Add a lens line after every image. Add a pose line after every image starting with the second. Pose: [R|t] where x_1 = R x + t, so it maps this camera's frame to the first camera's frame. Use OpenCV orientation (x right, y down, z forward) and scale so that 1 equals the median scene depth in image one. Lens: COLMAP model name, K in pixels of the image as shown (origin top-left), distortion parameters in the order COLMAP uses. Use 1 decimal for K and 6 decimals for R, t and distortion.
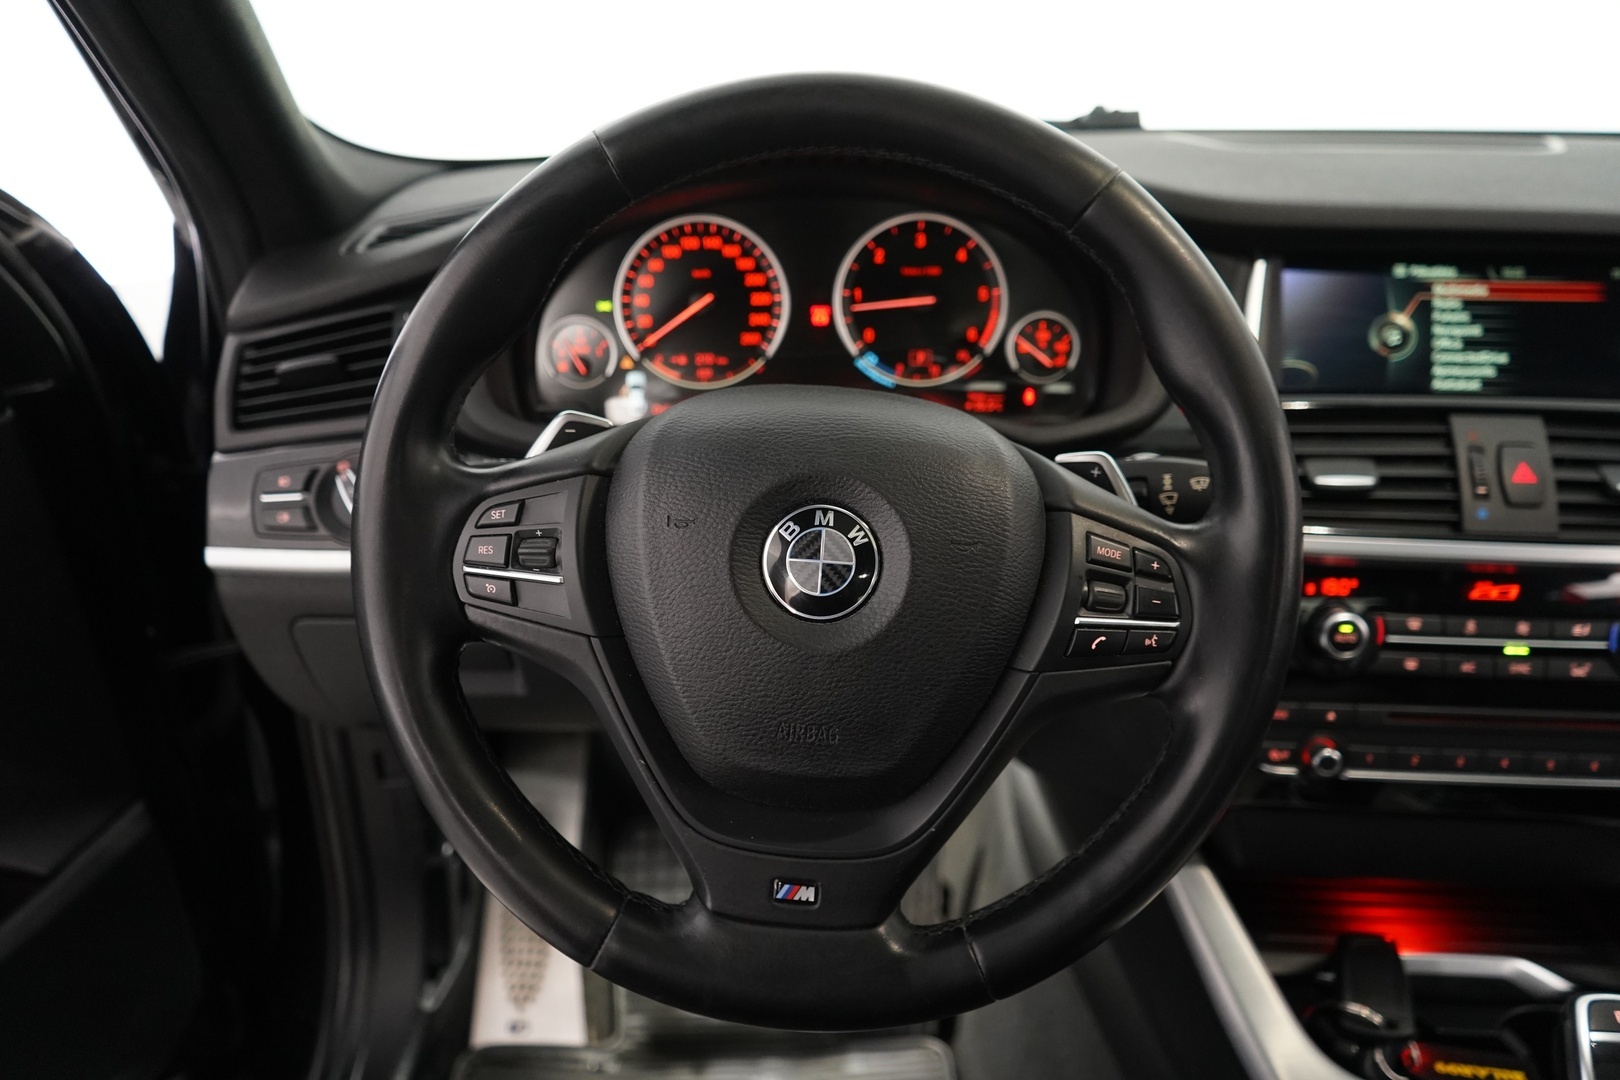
lens RADIAL K [[1334.0, 0, 815.7], [0, 1334.0, 536.5], [0, 0, 1]] dist [-0.003107, 0.004929]
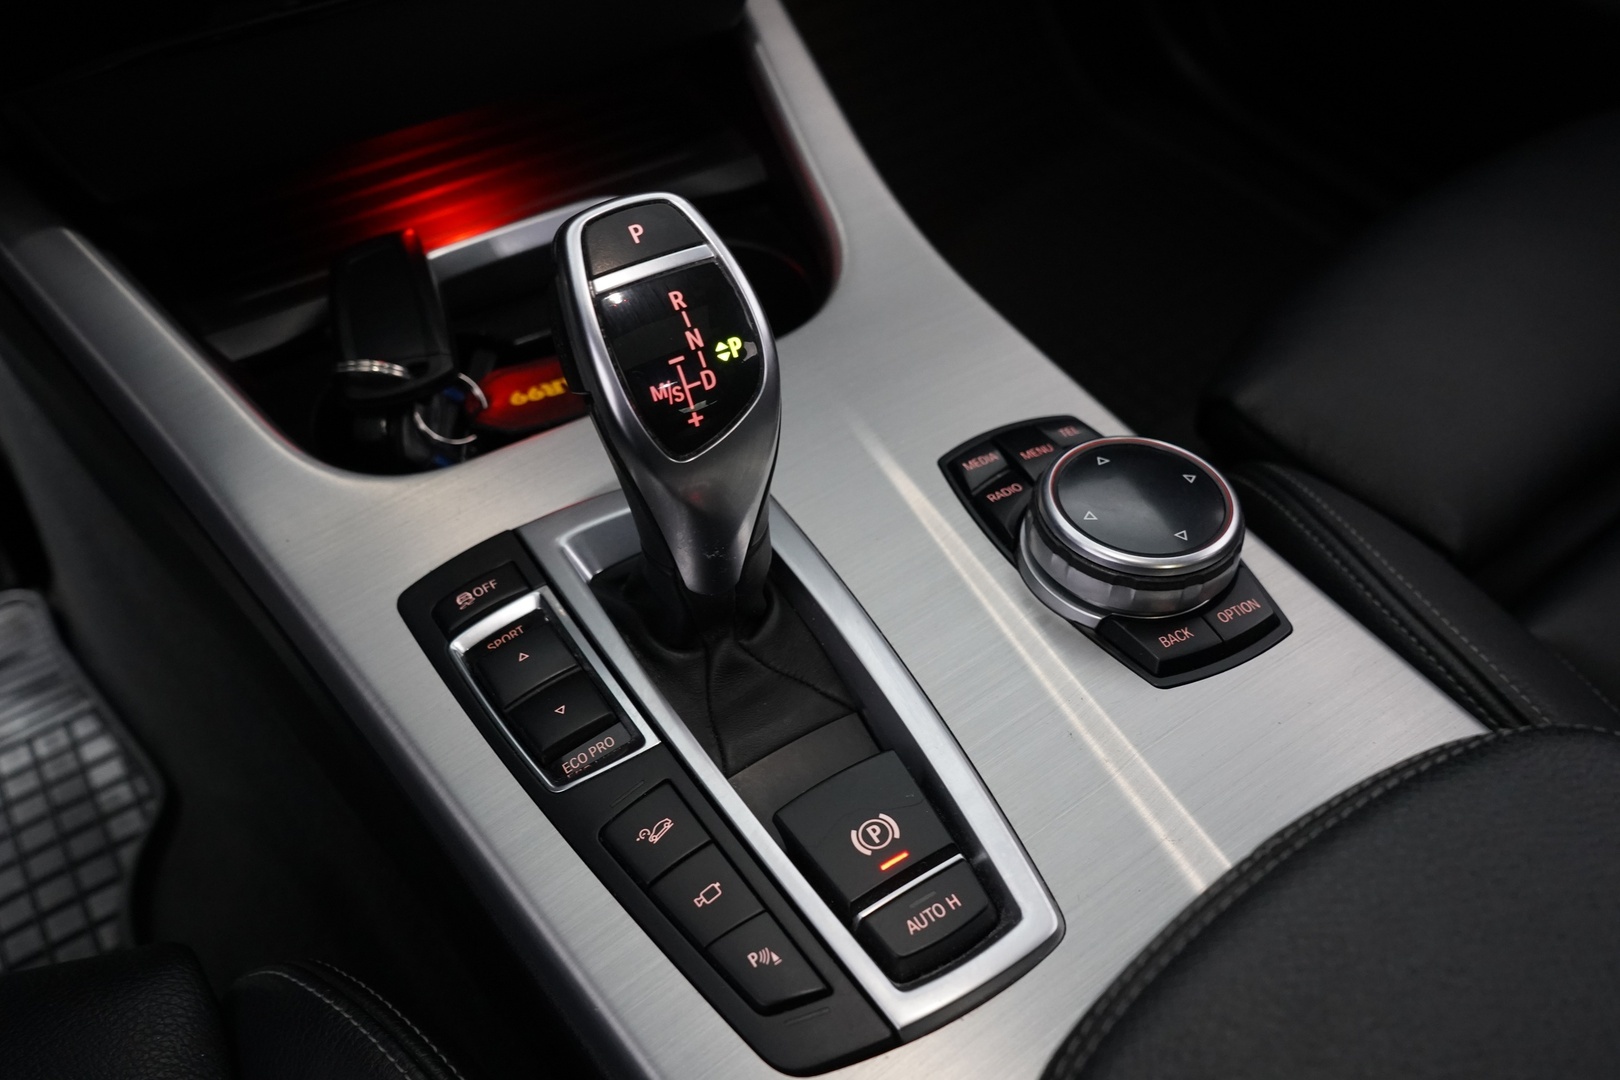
lens RADIAL K [[1334.0, 0, 807.8], [0, 1334.0, 535.3], [0, 0, 1]] dist [-0.003107, 0.004929]
pose [[0.836114, -0.421117, 0.351530, 0.340969], [0.222605, 0.846165, 0.484201, 0.176318], [-0.501358, -0.326595, 0.801234, 0.397744]]
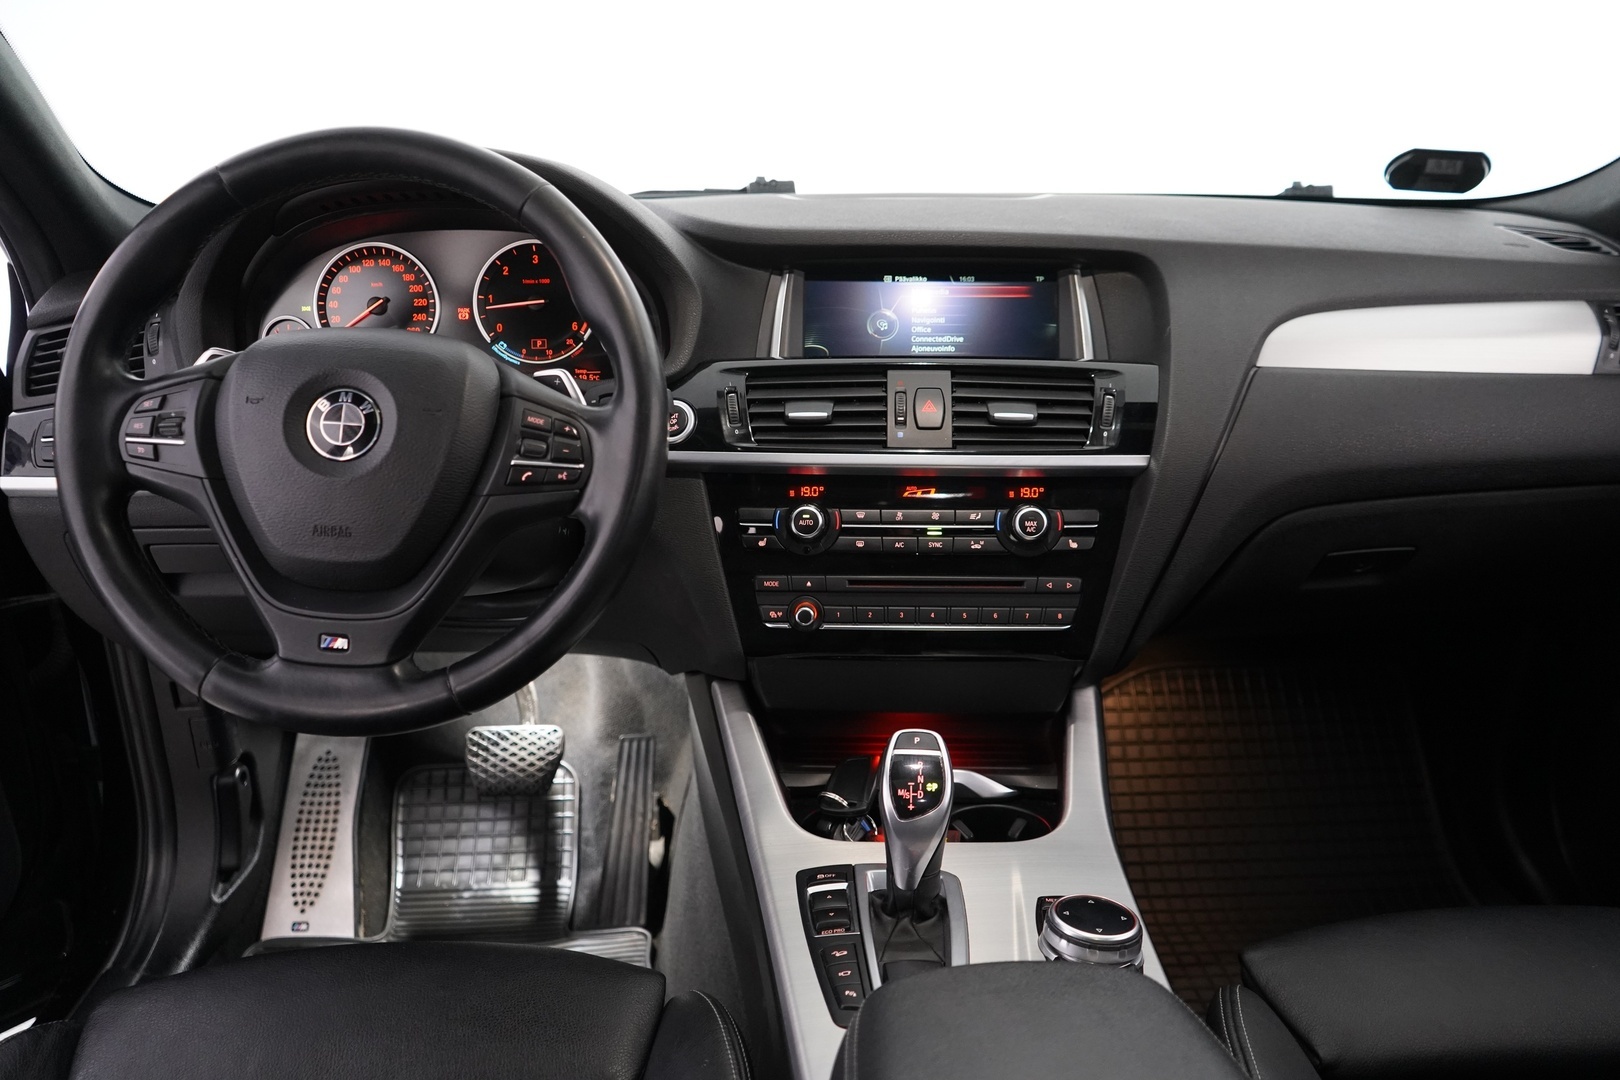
lens RADIAL K [[1334.0, 0, 802.0], [0, 1334.0, 537.8], [0, 0, 1]] dist [-0.003107, 0.004929]
pose [[0.999740, -0.013962, 0.018006, 0.366364], [0.015337, 0.996787, -0.078614, 0.202497], [-0.016850, 0.078870, 0.996742, -0.408390]]
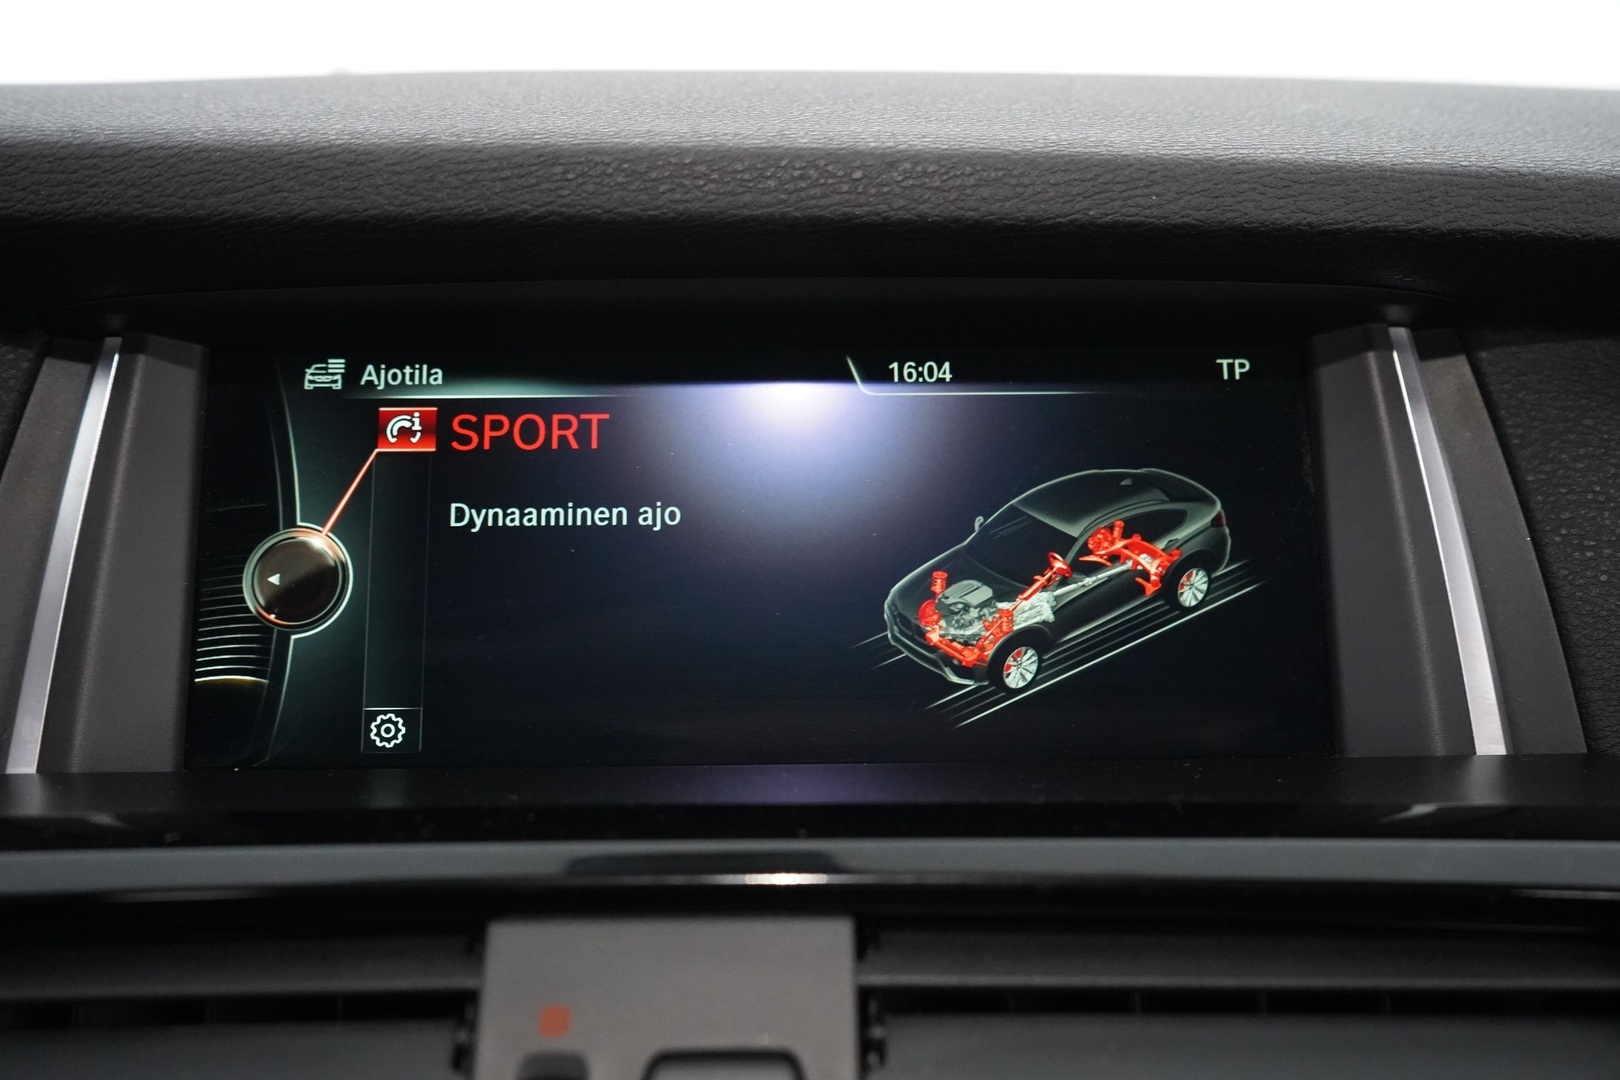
lens RADIAL K [[1517.8, 0, 809.8], [0, 1517.8, 532.3], [0, 0, 1]] dist [0.054664, 0.000000]
pose [[0.996392, -0.024602, 0.081229, 0.528203], [0.034908, 0.991159, -0.128001, -0.126323], [-0.077361, 0.130375, 0.988442, 0.728443]]
